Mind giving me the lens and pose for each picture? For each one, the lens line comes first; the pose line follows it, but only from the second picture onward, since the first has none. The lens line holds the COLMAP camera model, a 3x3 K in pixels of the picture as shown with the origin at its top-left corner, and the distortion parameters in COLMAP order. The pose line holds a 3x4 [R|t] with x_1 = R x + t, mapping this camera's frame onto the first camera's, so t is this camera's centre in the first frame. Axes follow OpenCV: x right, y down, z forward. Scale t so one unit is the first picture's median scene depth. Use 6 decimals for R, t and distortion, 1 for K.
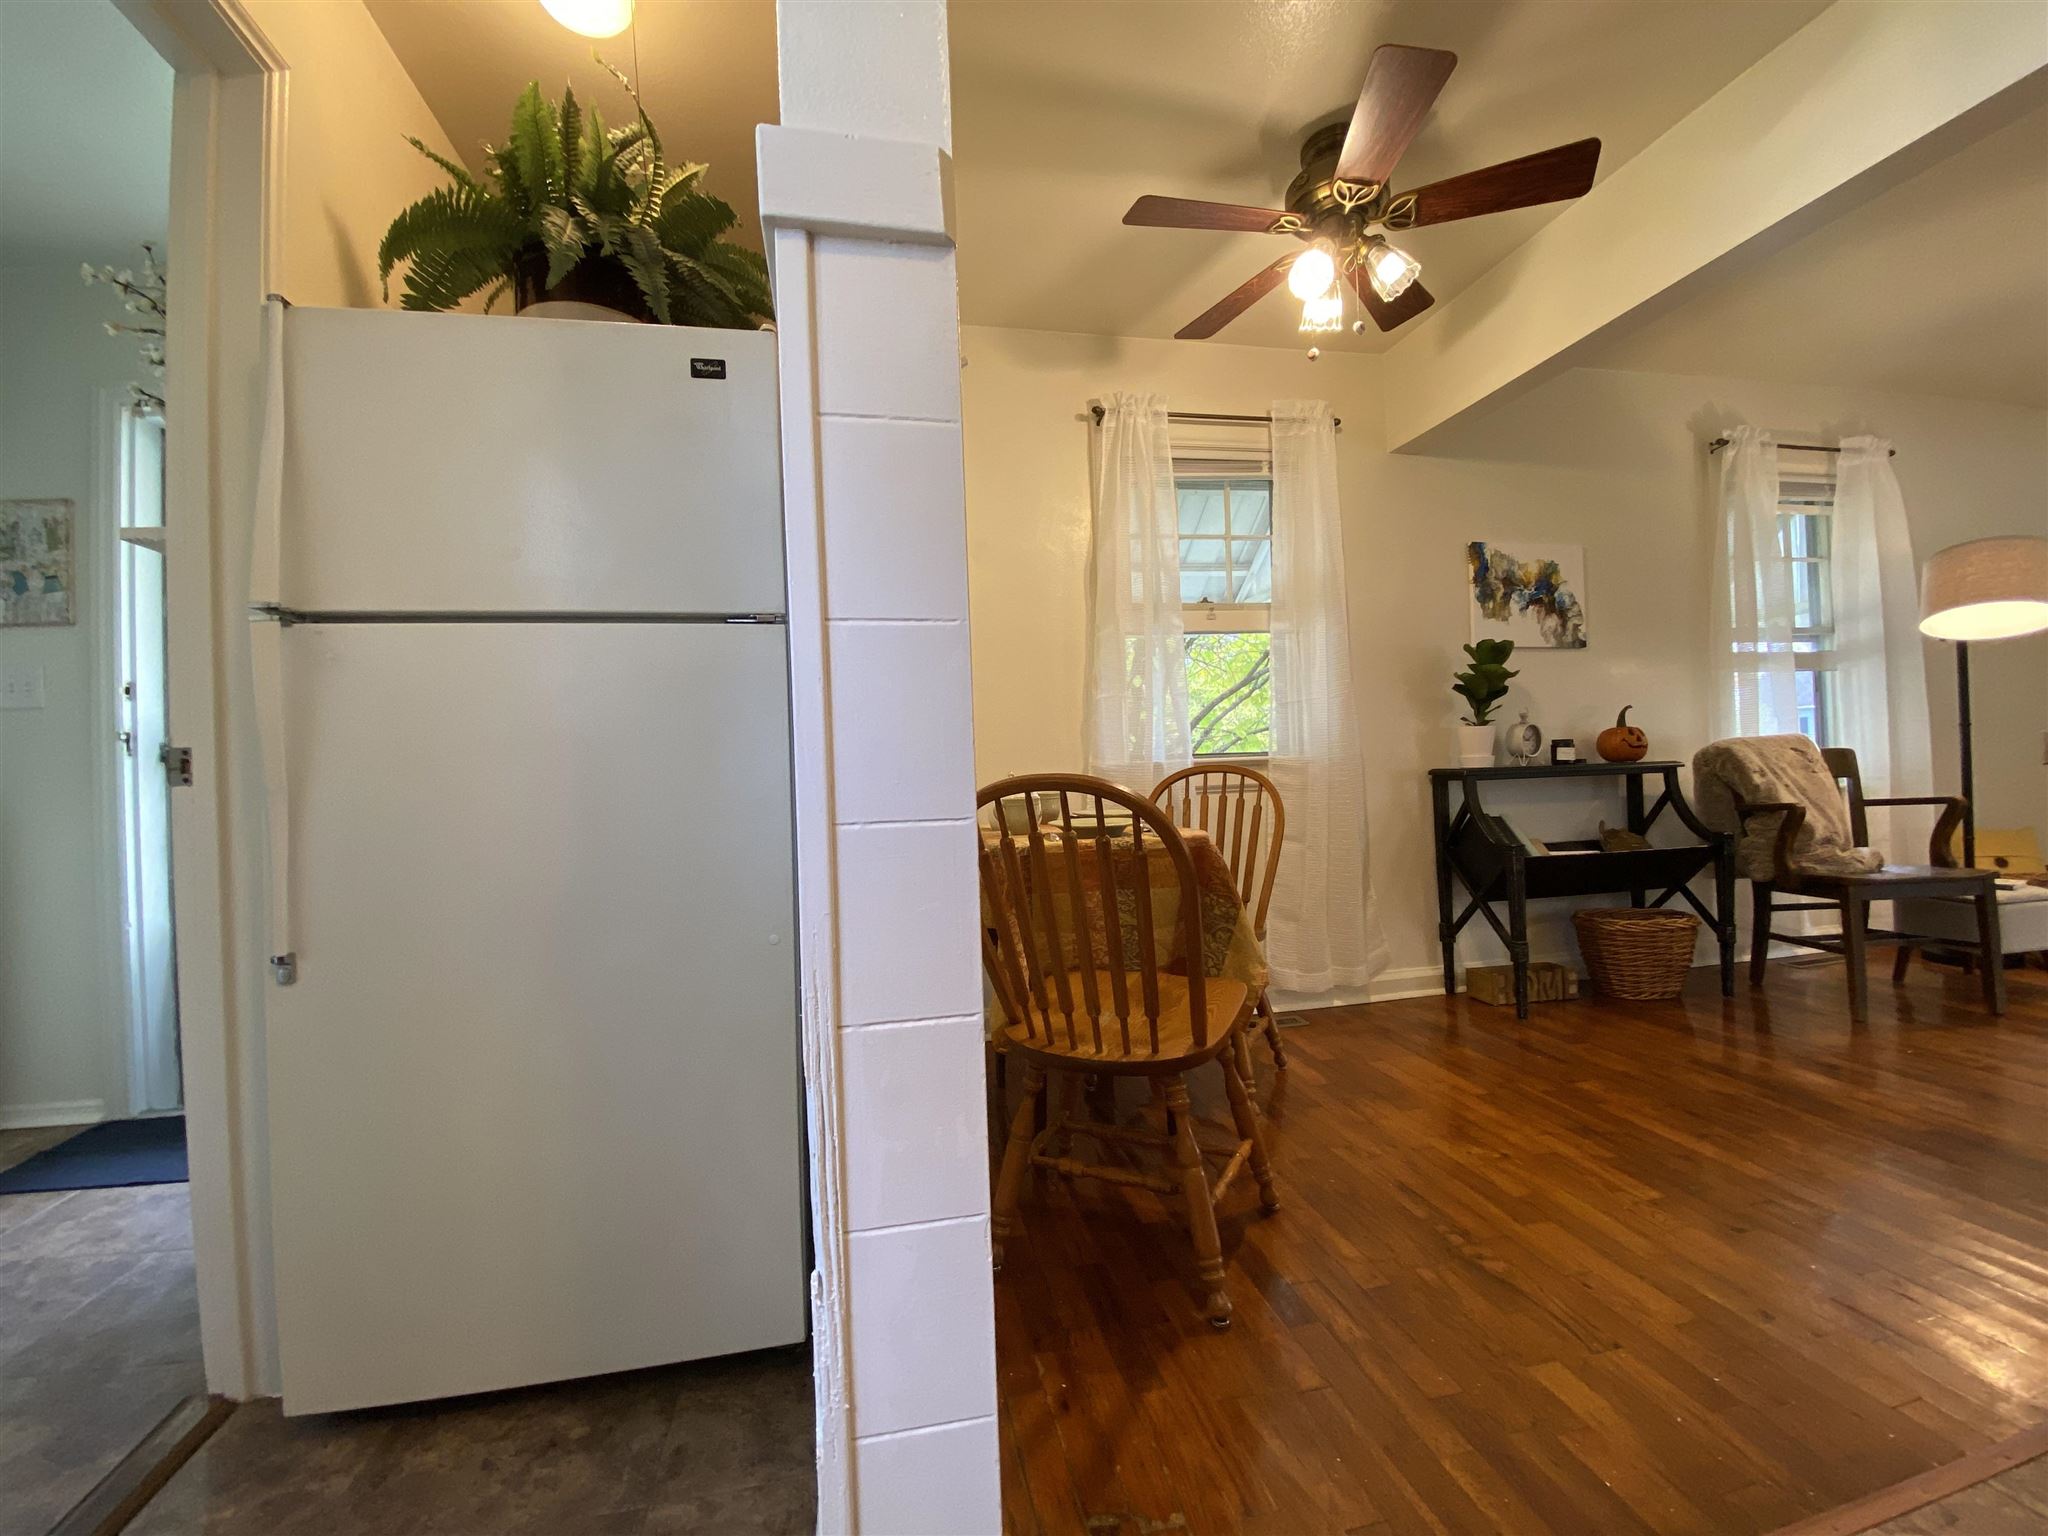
lens RADIAL K [[817.6, 0, 1024.0], [0, 817.6, 768.0], [0, 0, 1]] dist [-0.000628, -0.004393]
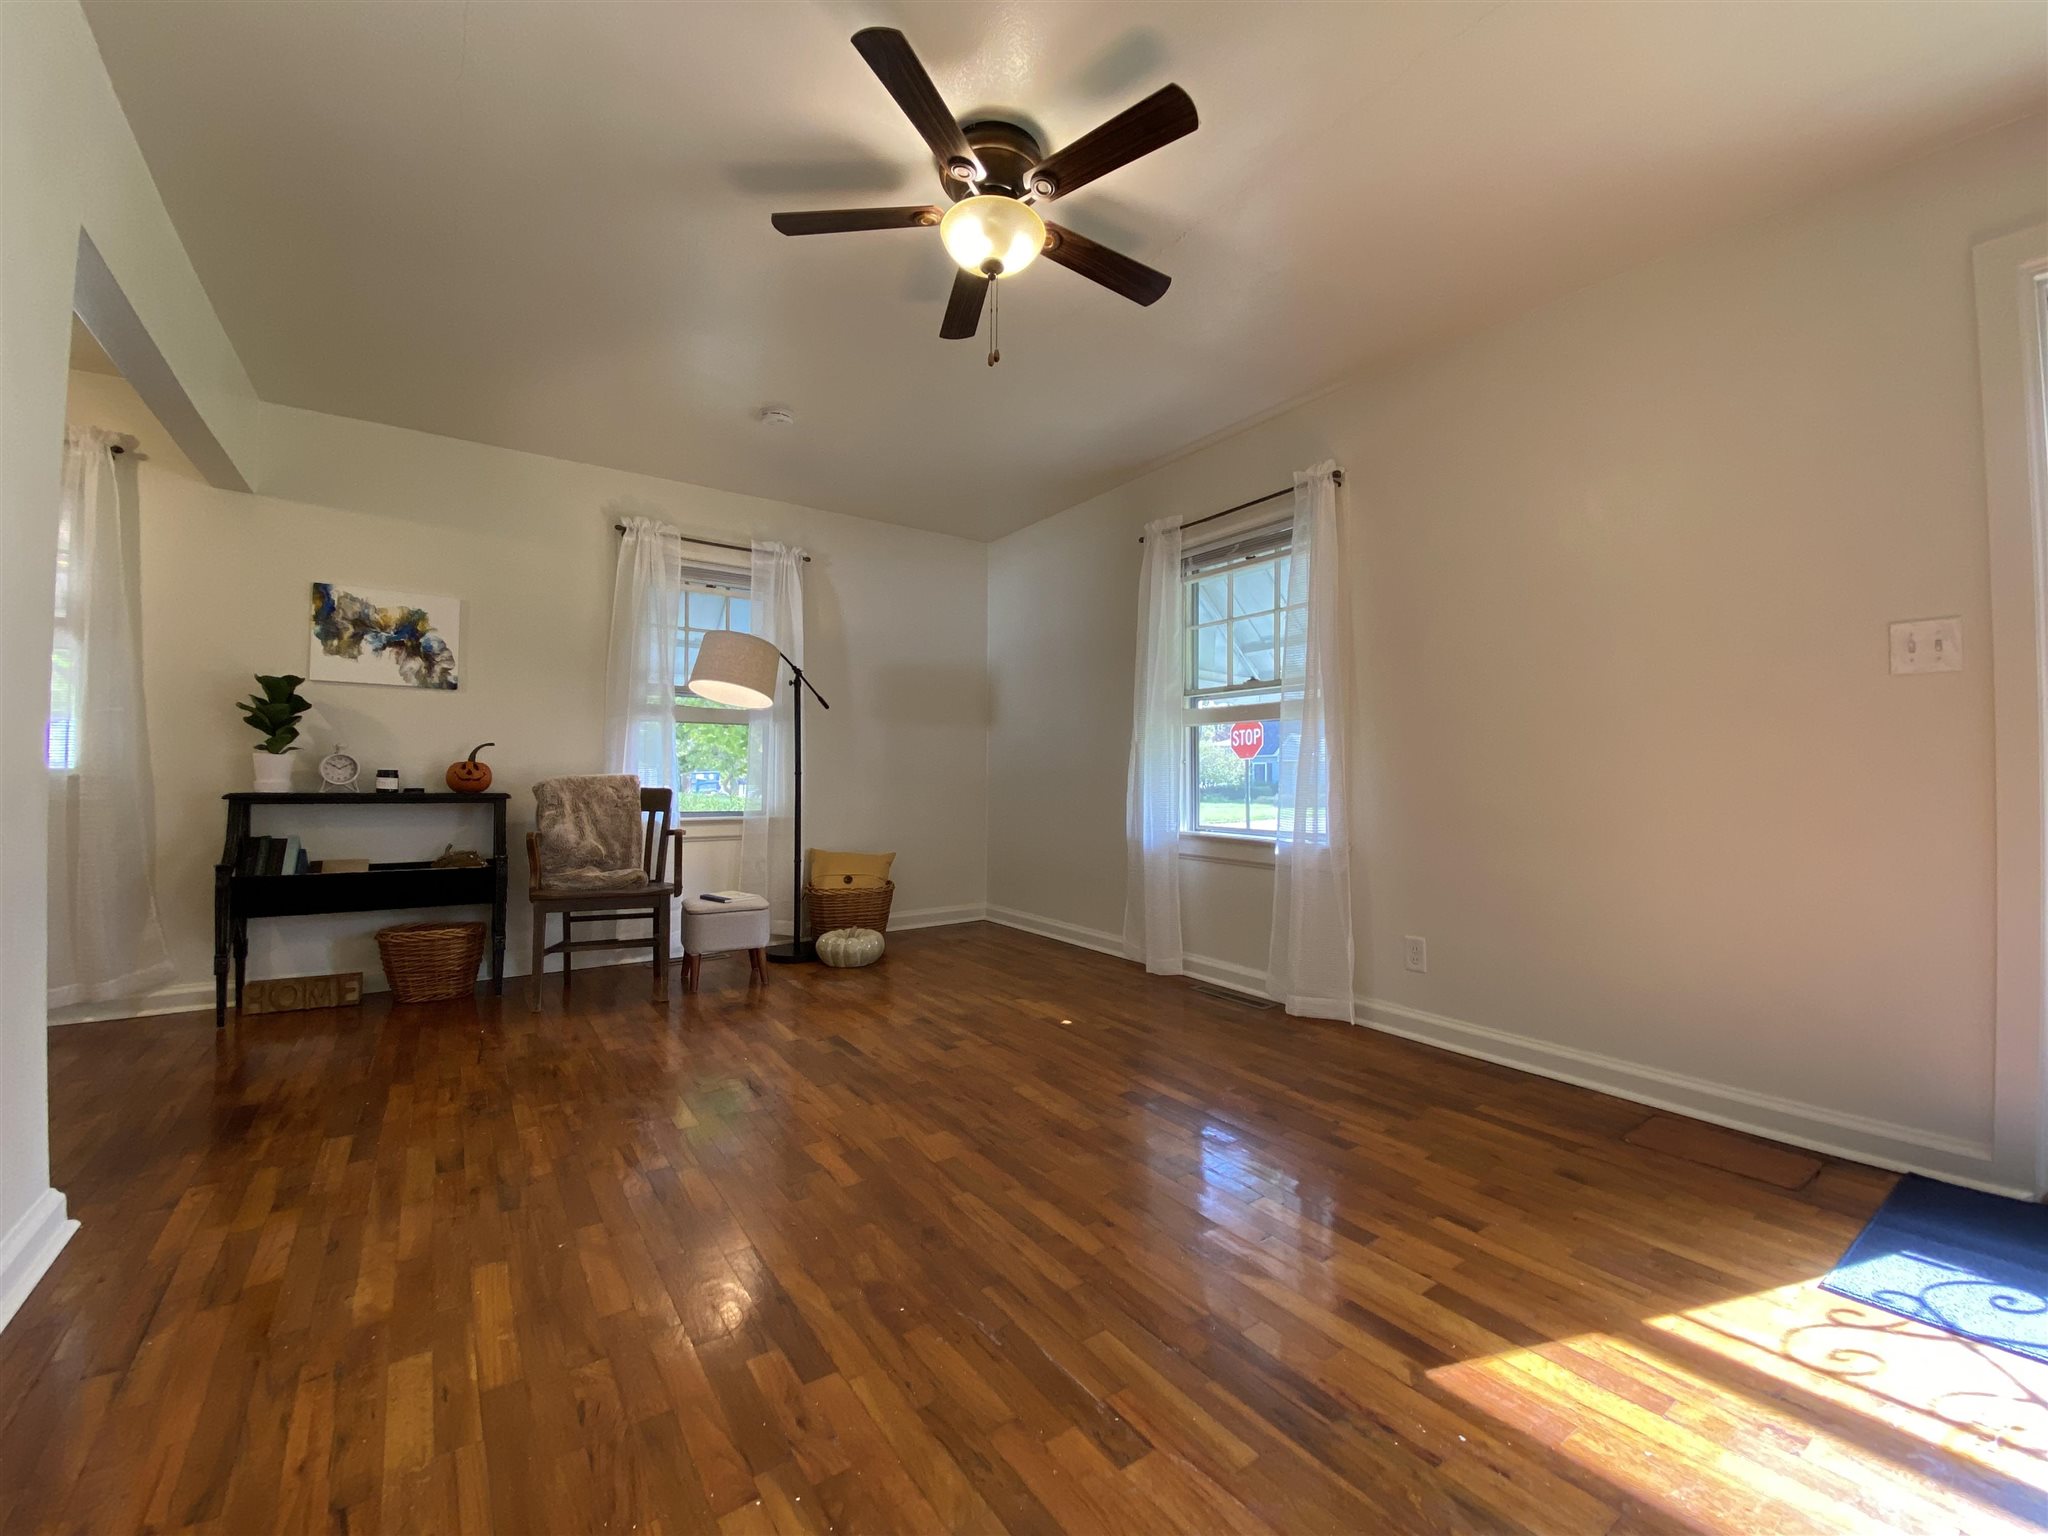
lens RADIAL K [[817.6, 0, 1024.0], [0, 817.6, 768.0], [0, 0, 1]] dist [-0.000628, -0.004393]
pose [[0.912229, 0.046741, 0.407006, 0.968658], [-0.040457, 0.998892, -0.024038, -0.045036], [-0.407678, 0.005462, 0.913109, -0.353069]]
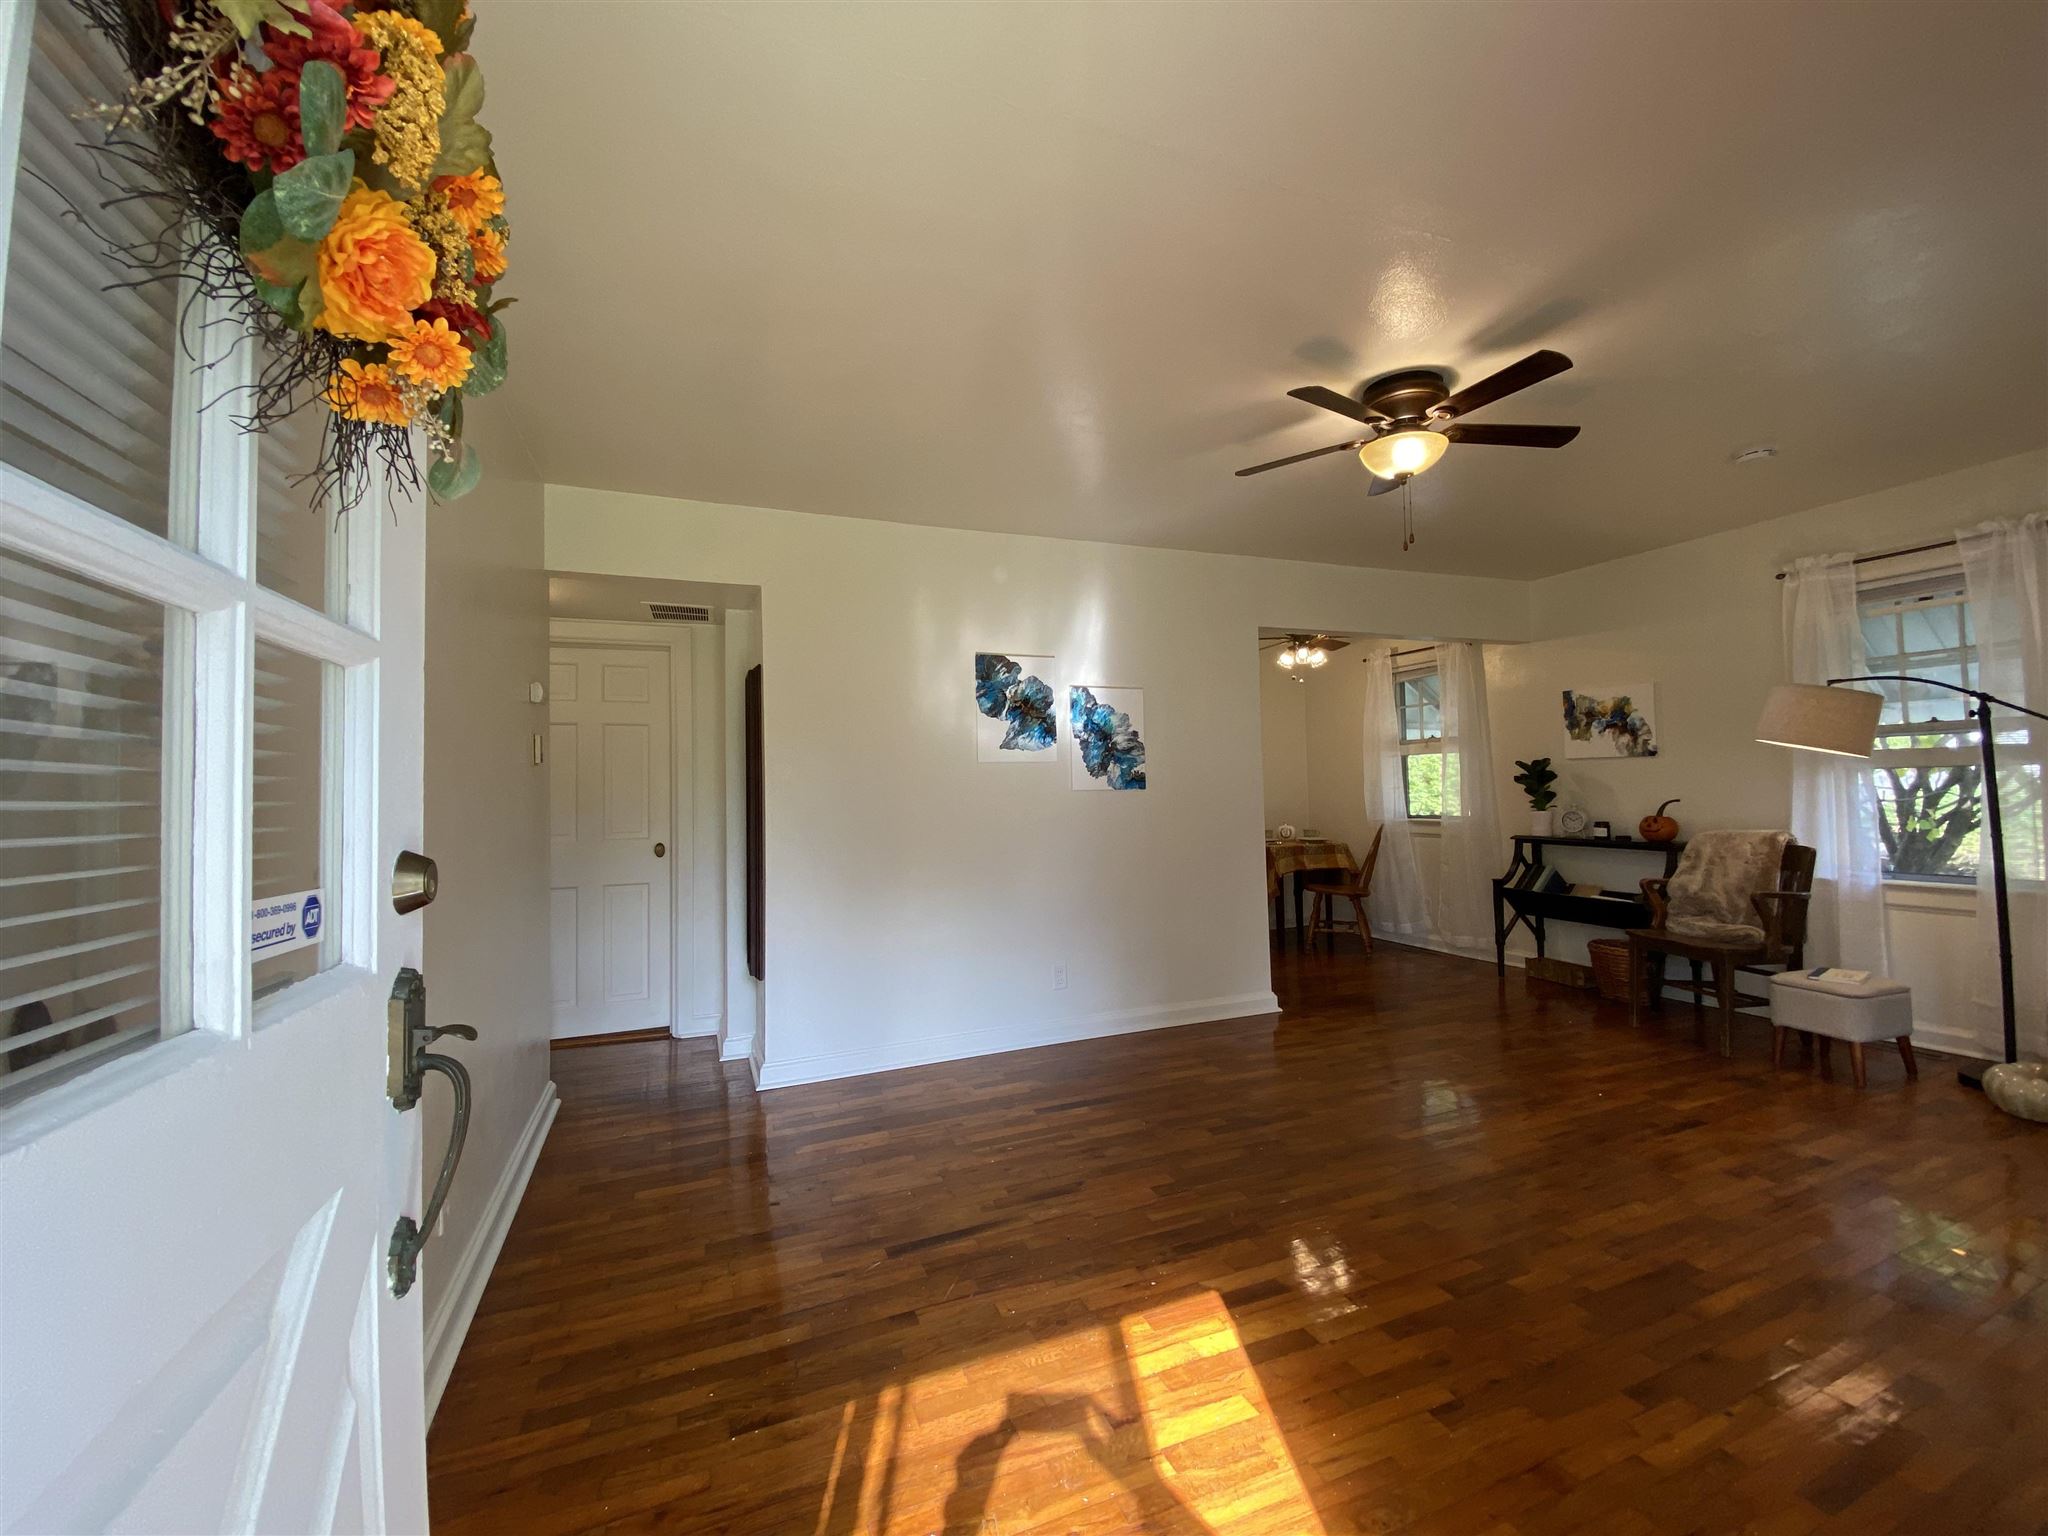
lens RADIAL K [[817.6, 0, 1024.0], [0, 817.6, 768.0], [0, 0, 1]] dist [-0.000628, -0.004393]
pose [[0.191019, 0.001198, -0.981586, 1.869667], [0.015397, 0.999873, 0.004217, -0.152177], [0.981466, -0.015919, 0.190976, -0.307968]]
